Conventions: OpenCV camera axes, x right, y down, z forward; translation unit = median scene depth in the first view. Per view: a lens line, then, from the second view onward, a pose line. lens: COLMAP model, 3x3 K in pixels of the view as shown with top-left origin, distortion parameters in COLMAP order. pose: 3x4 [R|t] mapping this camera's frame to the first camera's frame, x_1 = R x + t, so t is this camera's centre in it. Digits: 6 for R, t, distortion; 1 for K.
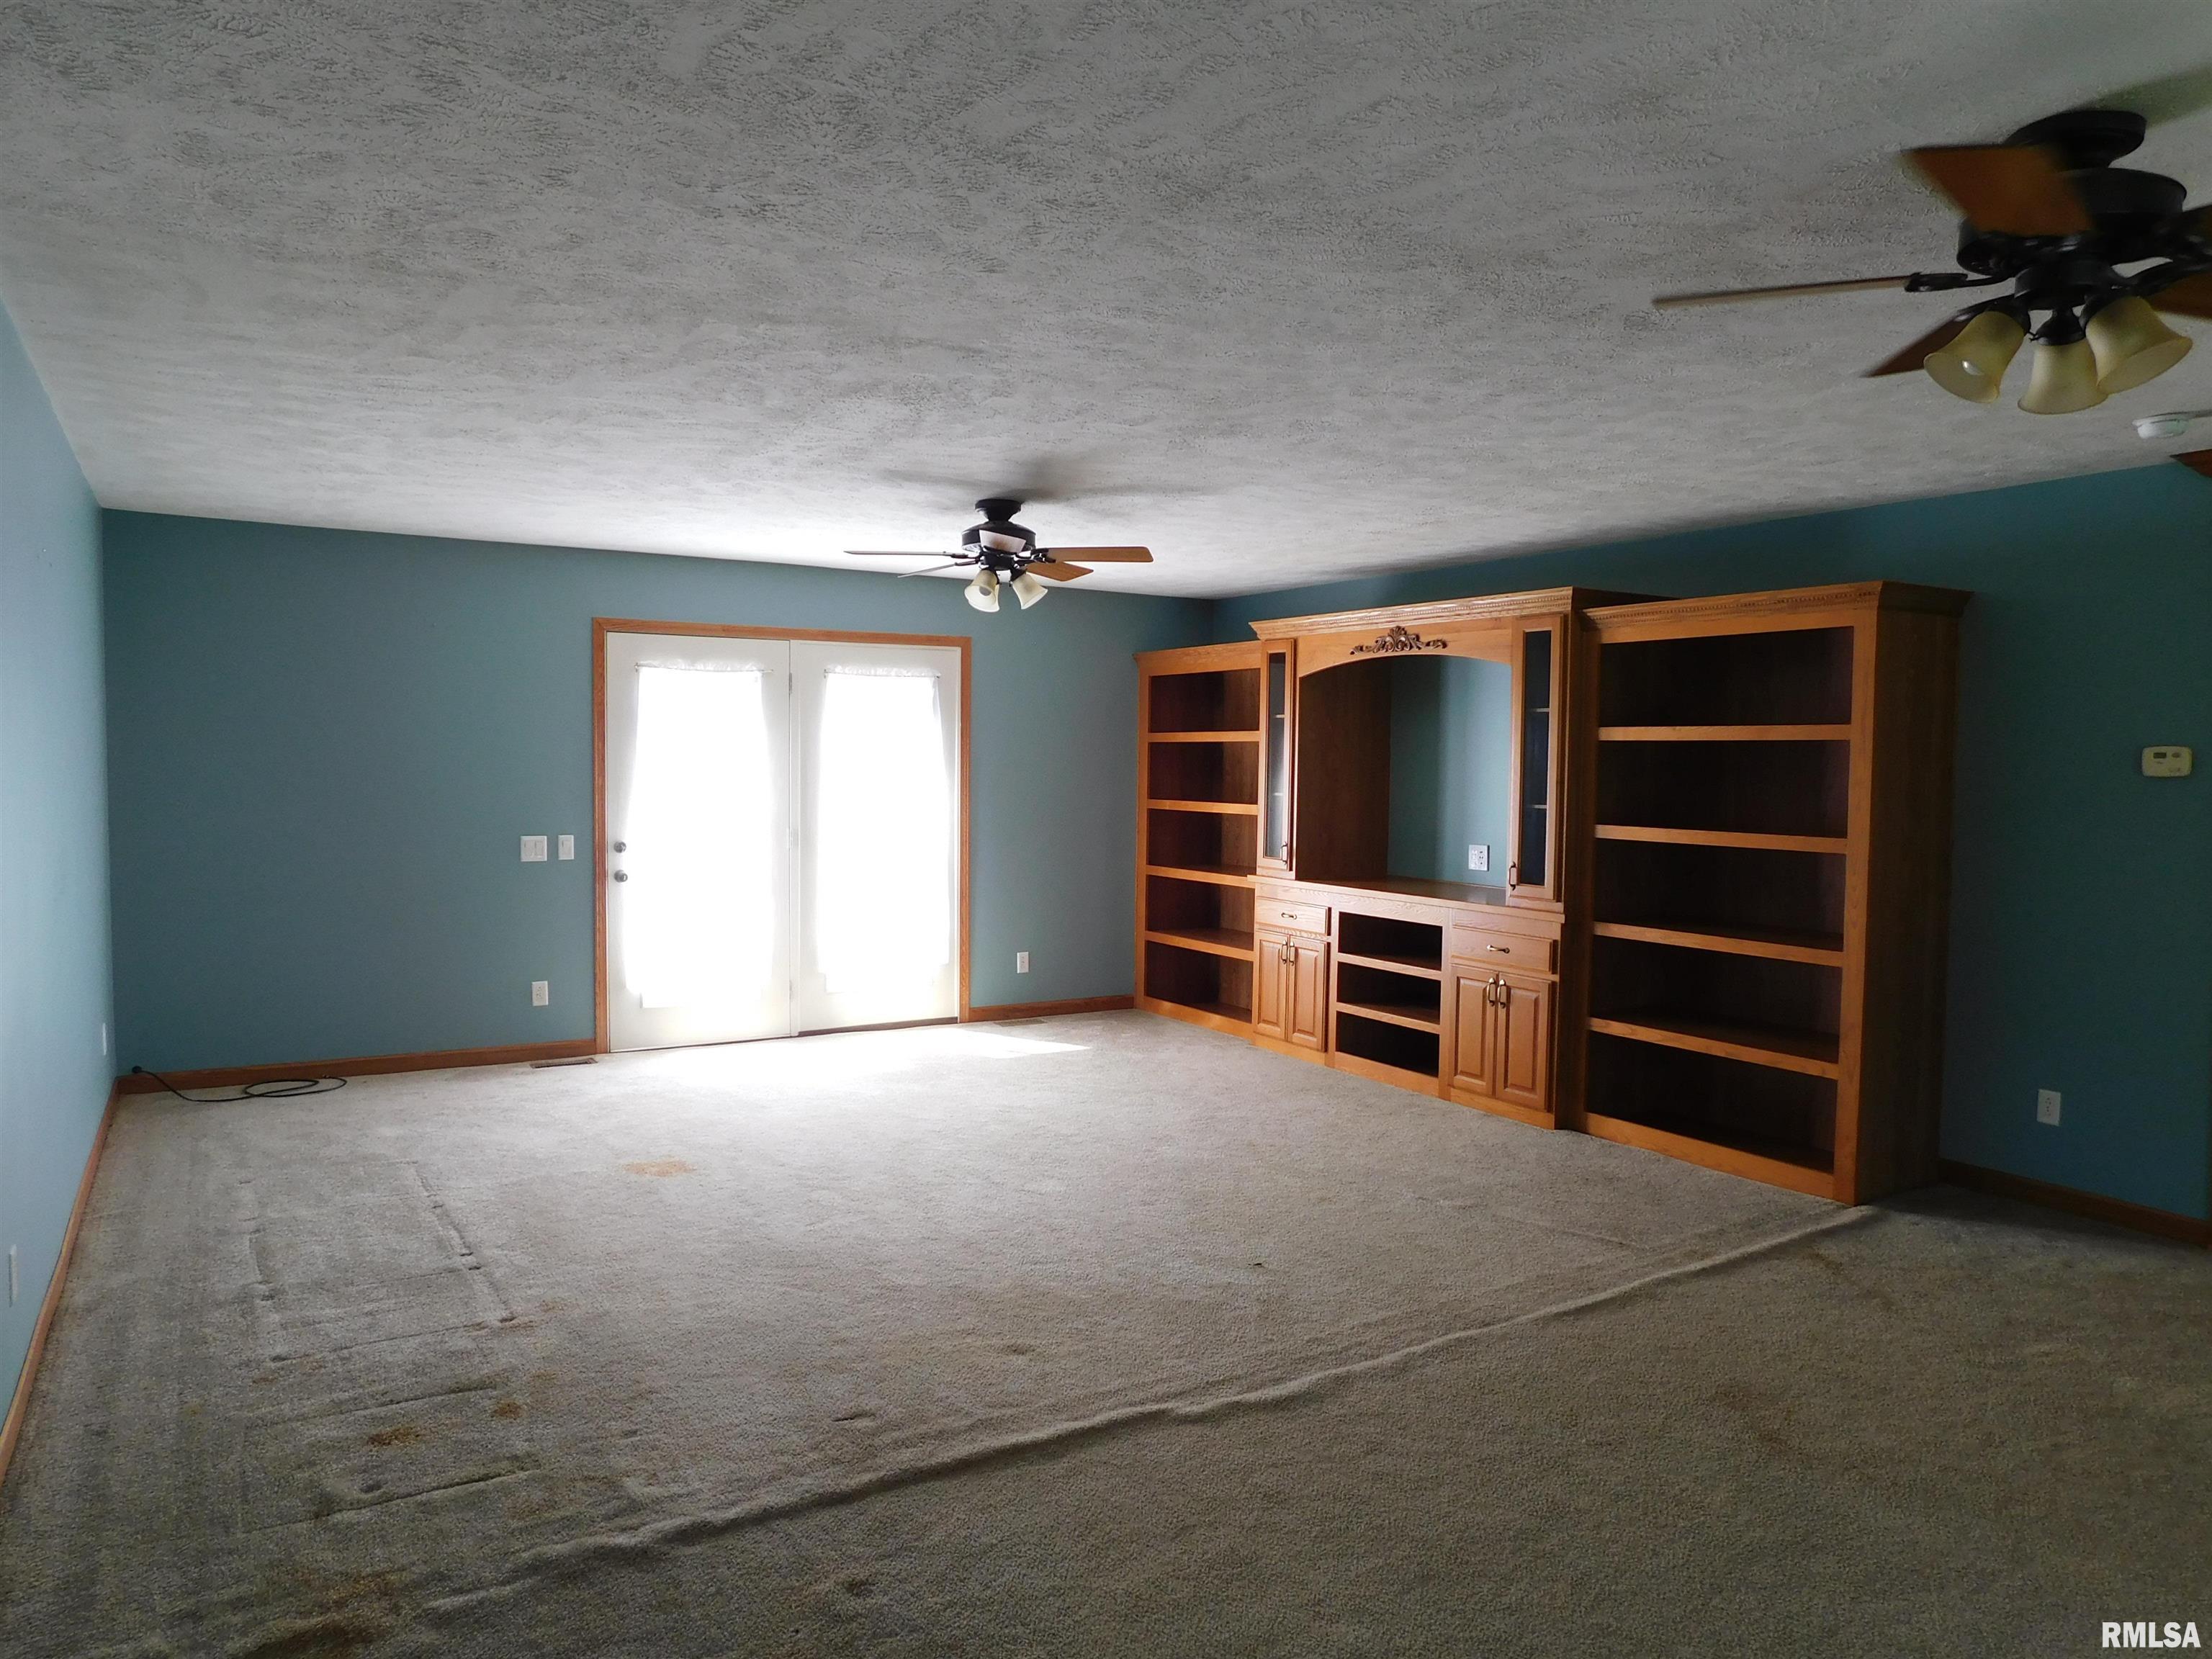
lens RADIAL K [[1457.6, 0, 1105.9], [0, 1457.6, 825.0], [0, 0, 1]] dist [-0.056621, 0.038867]
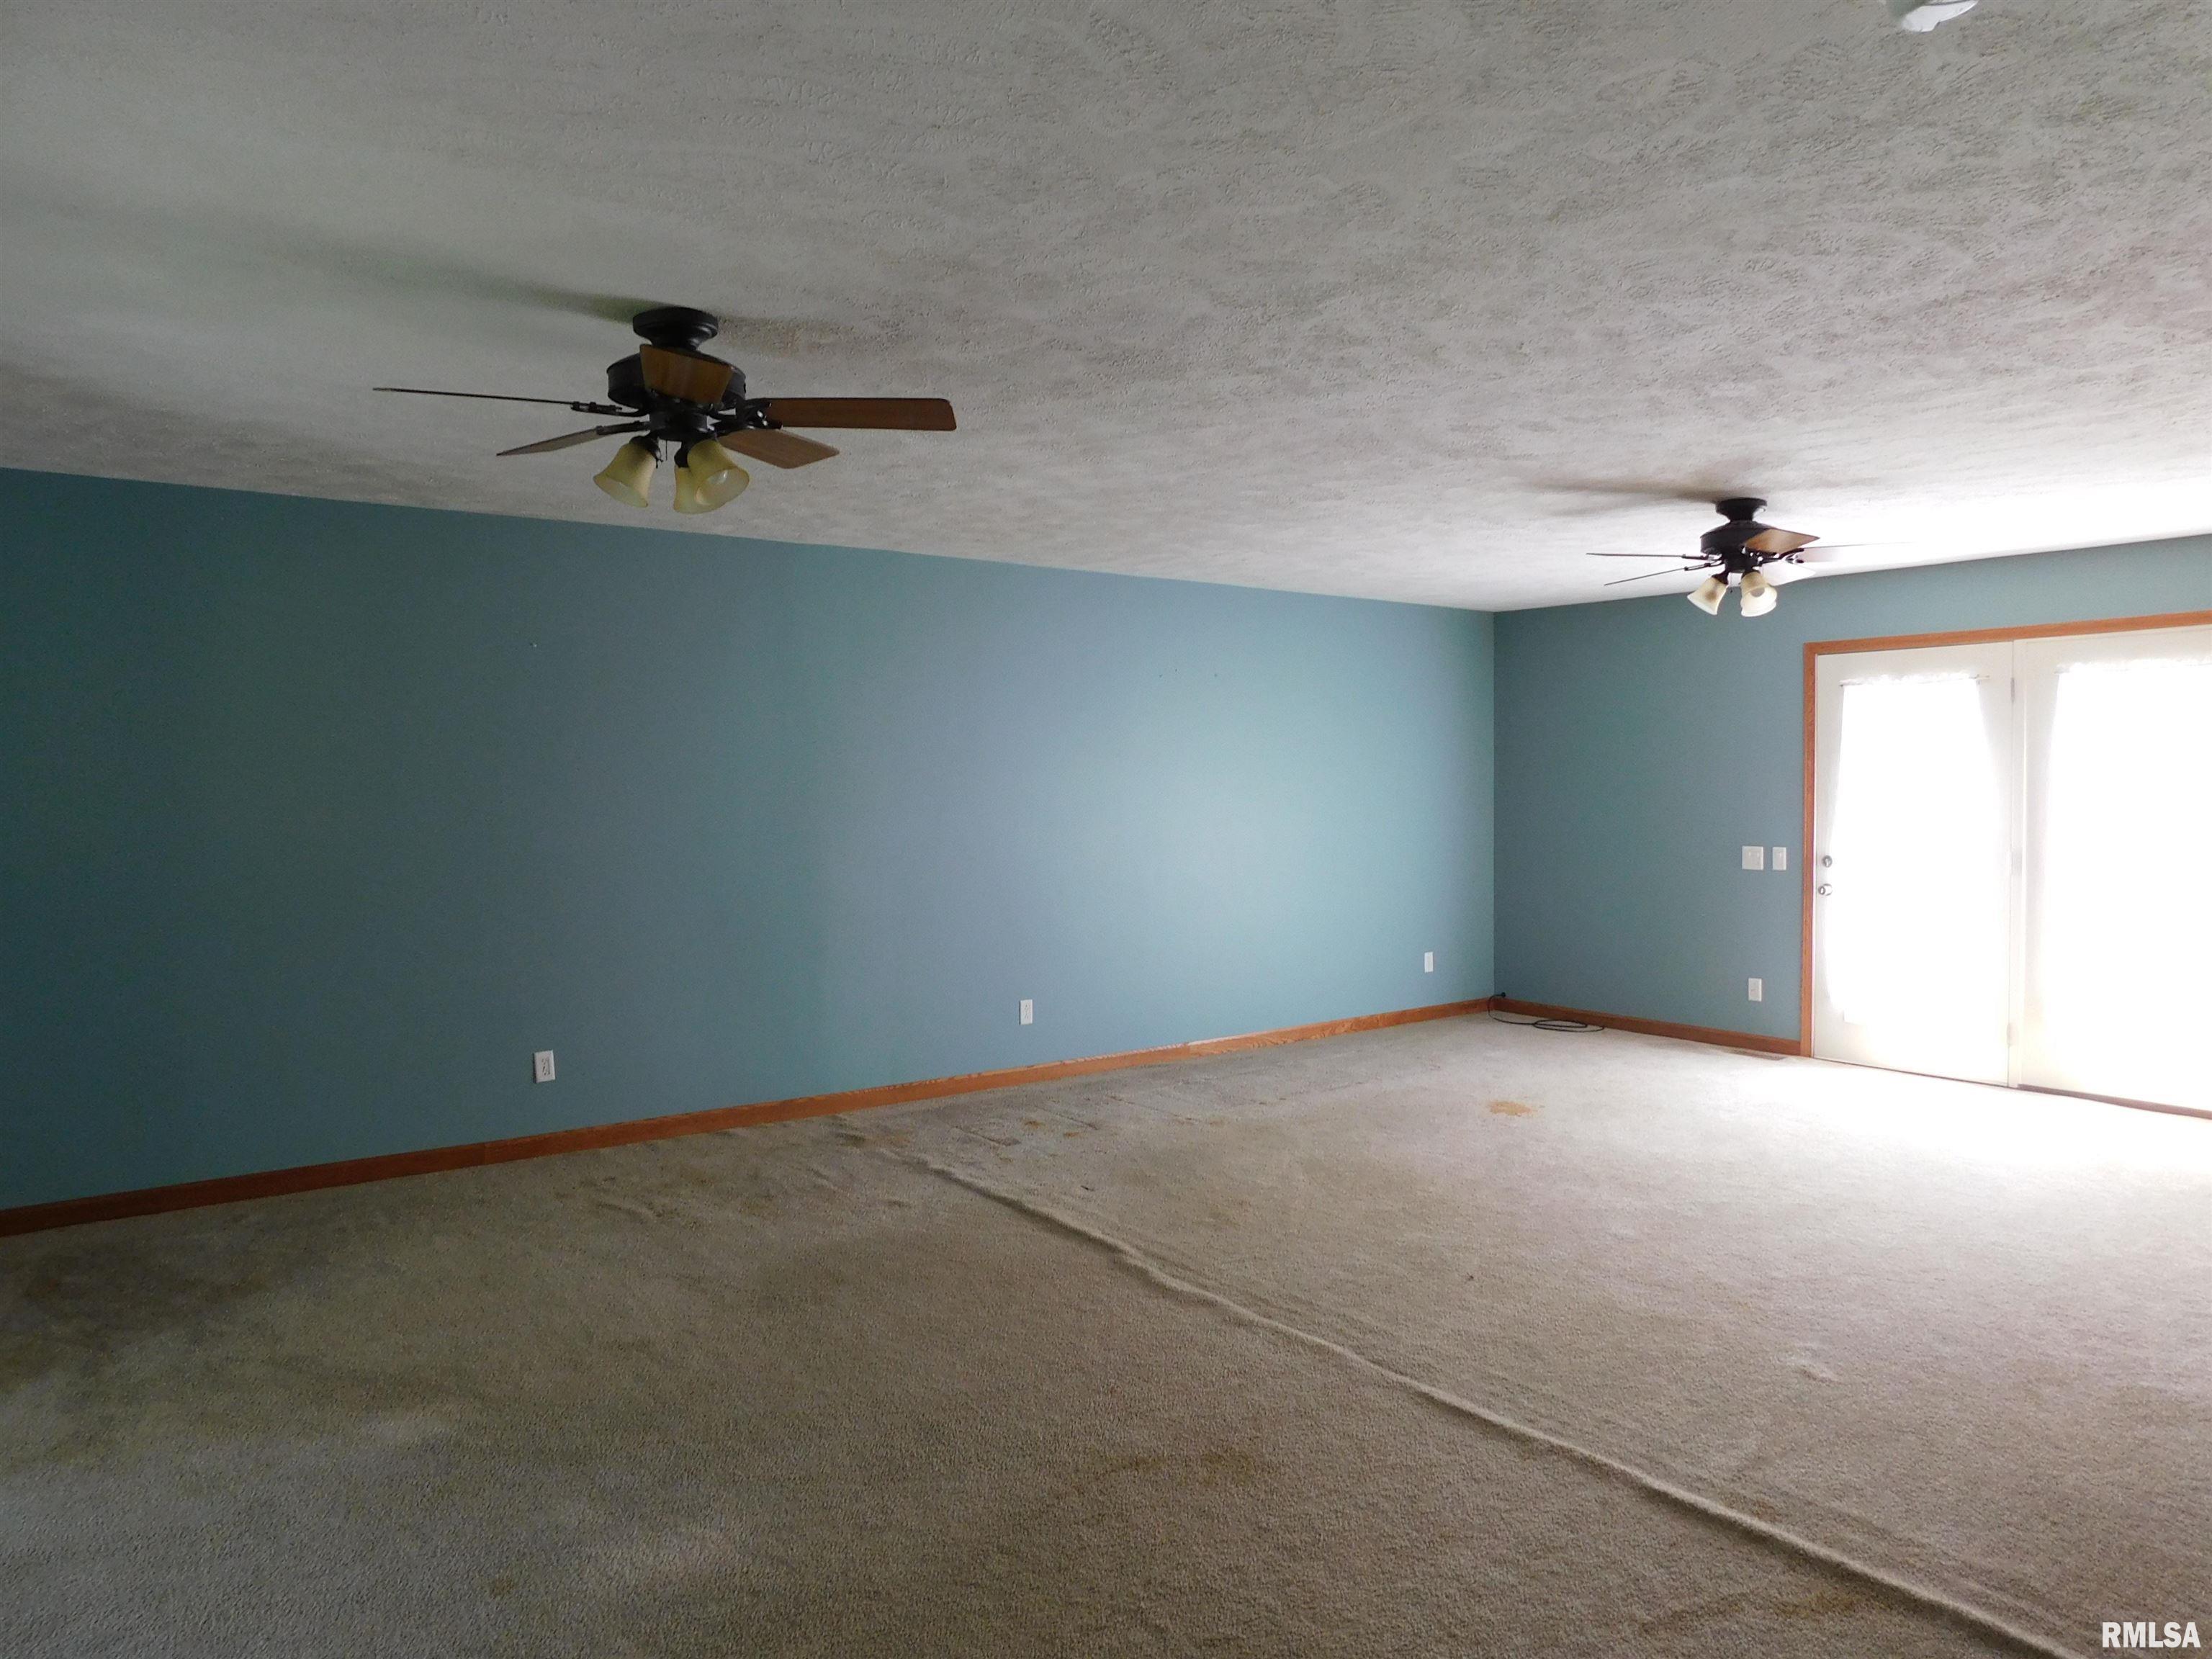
lens RADIAL K [[1457.6, 0, 1112.1], [0, 1457.6, 826.5], [0, 0, 1]] dist [-0.056621, 0.038867]
pose [[0.076948, 0.017069, -0.996889, 0.659296], [-0.038633, 0.999154, 0.014126, -0.004400], [0.996286, 0.037425, 0.077542, 0.416059]]
